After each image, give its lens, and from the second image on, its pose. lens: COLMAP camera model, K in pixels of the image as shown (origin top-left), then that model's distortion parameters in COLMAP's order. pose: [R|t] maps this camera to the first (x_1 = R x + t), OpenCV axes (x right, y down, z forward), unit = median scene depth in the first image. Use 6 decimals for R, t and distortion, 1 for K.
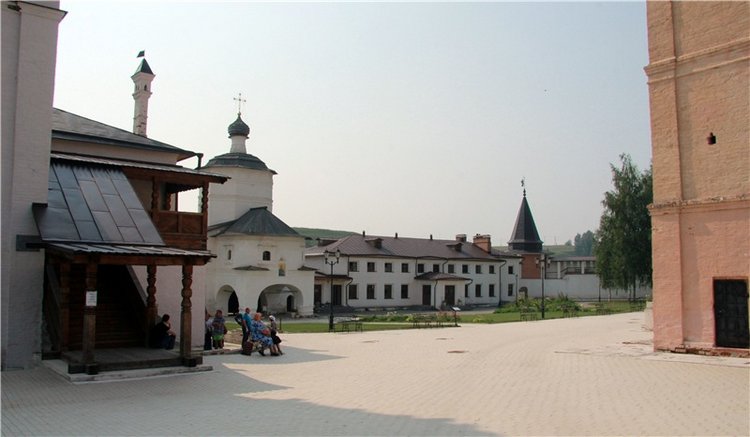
lens RADIAL K [[697.8, 0, 368.8], [0, 697.8, 217.4], [0, 0, 1]] dist [-0.079741, 0.000000]
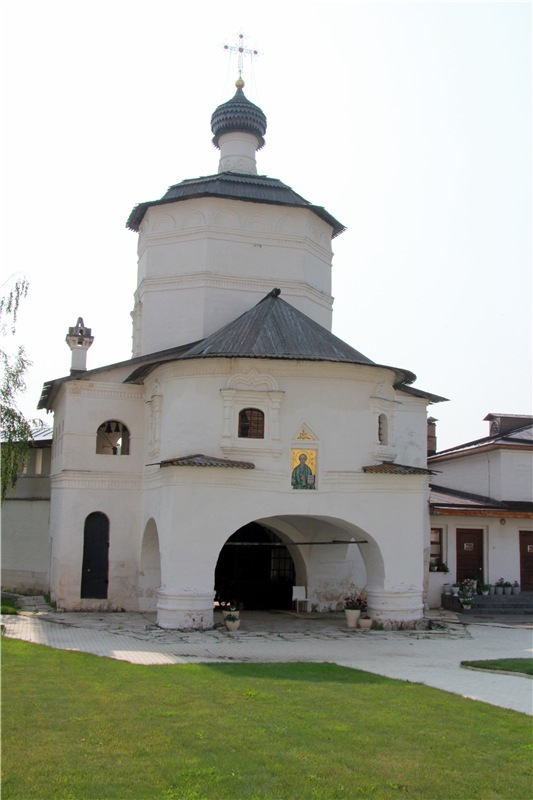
lens RADIAL K [[835.5, 0, 275.1], [0, 835.5, 396.0], [0, 0, 1]] dist [-0.022770, 0.000000]
pose [[0.901350, -0.053739, -0.429745, 0.021780], [0.014215, 0.995408, -0.094659, 0.064787], [0.432858, 0.079212, 0.897975, 0.543673]]
